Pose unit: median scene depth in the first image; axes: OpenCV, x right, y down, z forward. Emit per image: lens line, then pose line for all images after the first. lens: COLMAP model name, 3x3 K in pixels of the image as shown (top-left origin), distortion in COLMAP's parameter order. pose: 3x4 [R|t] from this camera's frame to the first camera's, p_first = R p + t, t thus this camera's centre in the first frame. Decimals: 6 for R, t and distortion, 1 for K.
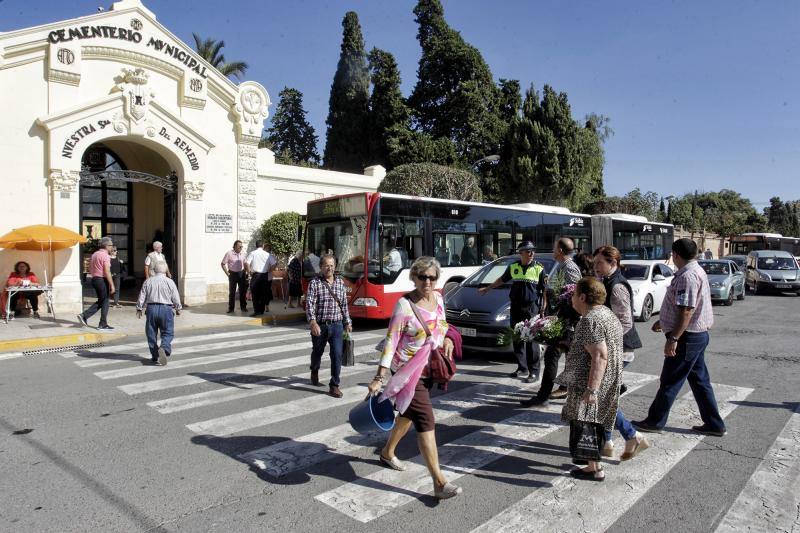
lens RADIAL K [[530.7, 0, 400.0], [0, 530.7, 266.5], [0, 0, 1]] dist [-0.078456, 0.050959]
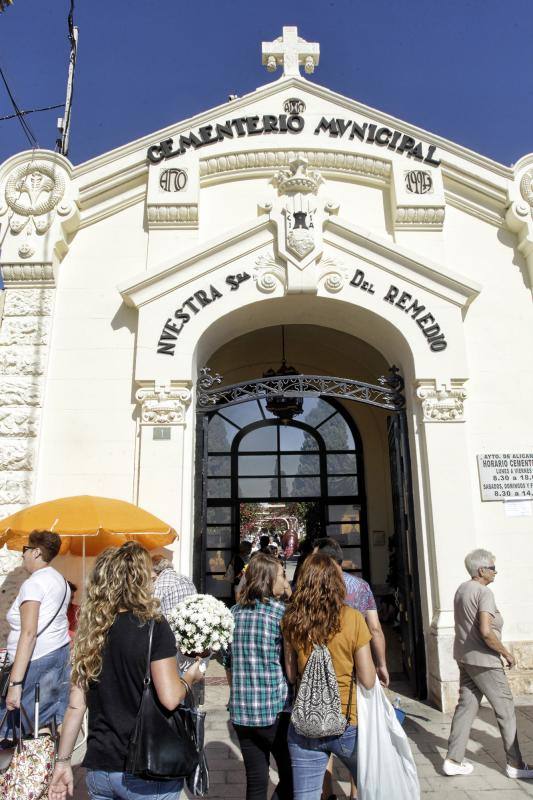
lens RADIAL K [[530.7, 0, 266.5], [0, 530.7, 400.0], [0, 0, 1]] dist [-0.078456, 0.050959]
pose [[0.737710, -0.198388, -0.645311, -0.251991], [0.004130, 0.957158, -0.289538, -0.027433], [0.675105, 0.210930, 0.706924, 0.680520]]
